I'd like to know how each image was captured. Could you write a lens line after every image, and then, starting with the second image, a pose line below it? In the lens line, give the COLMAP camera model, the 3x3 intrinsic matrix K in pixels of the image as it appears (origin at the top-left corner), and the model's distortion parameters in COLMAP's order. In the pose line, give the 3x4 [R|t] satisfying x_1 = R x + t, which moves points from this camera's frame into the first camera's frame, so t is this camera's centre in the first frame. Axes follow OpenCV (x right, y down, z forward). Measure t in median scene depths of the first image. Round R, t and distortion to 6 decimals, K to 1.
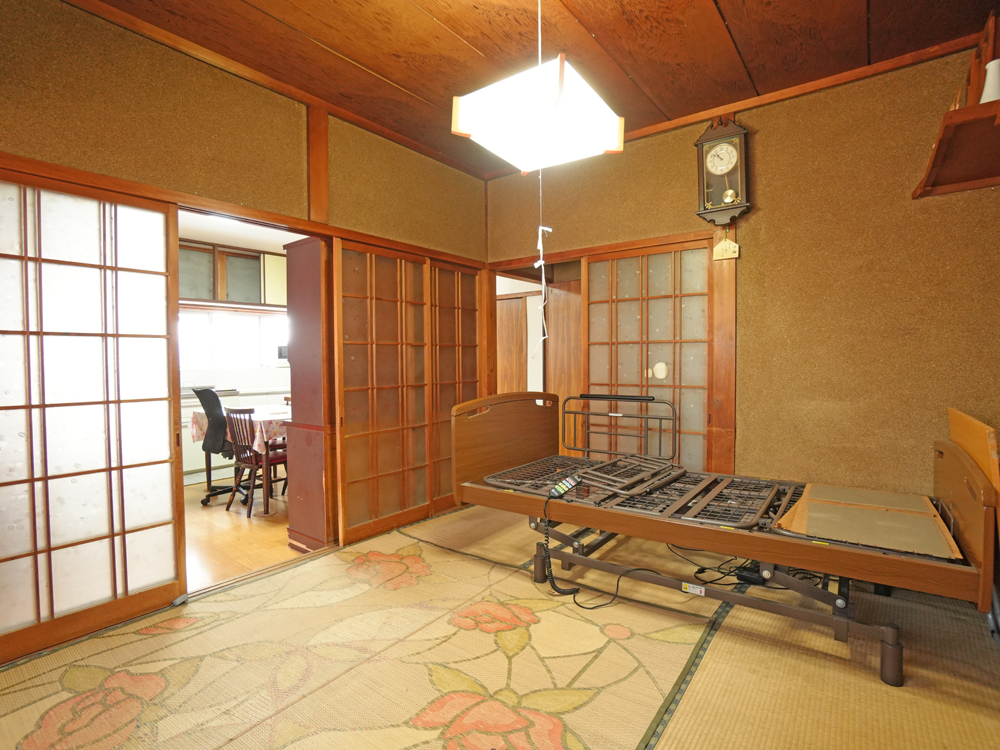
lens RADIAL K [[499.0, 0, 494.7], [0, 499.0, 372.4], [0, 0, 1]] dist [-0.052353, 0.012860]
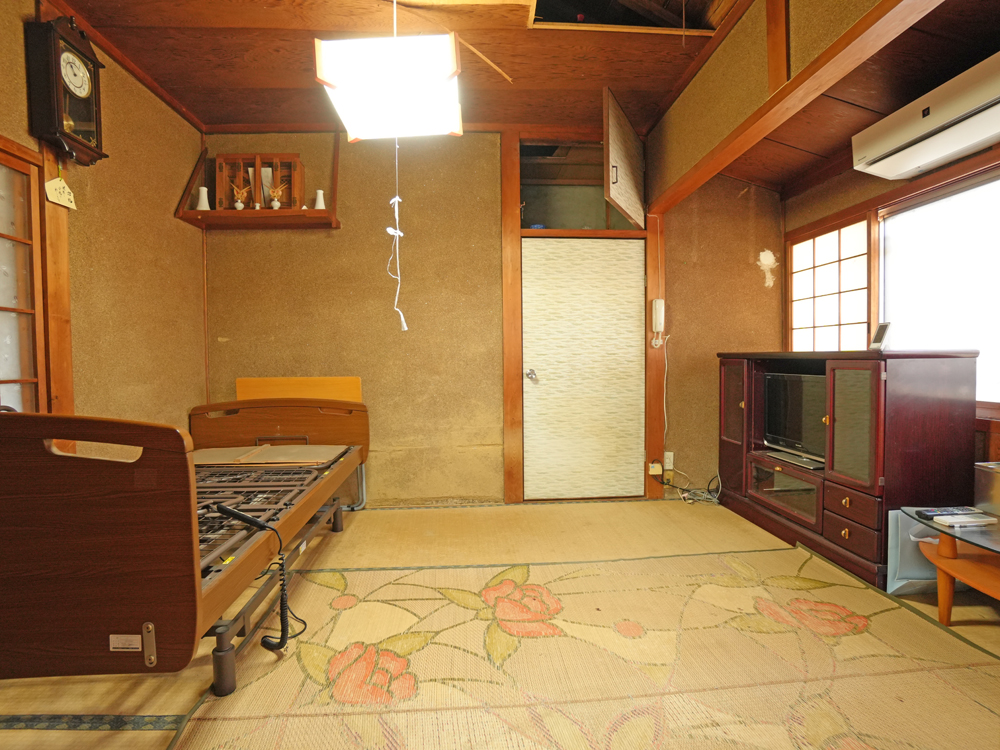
lens RADIAL K [[499.0, 0, 495.9], [0, 499.0, 376.2], [0, 0, 1]] dist [-0.052353, 0.012860]
pose [[-0.648784, -0.021617, 0.760665, -0.771939], [0.036783, 0.997537, 0.059721, 0.009865], [-0.760083, 0.066726, -0.646391, 1.482318]]
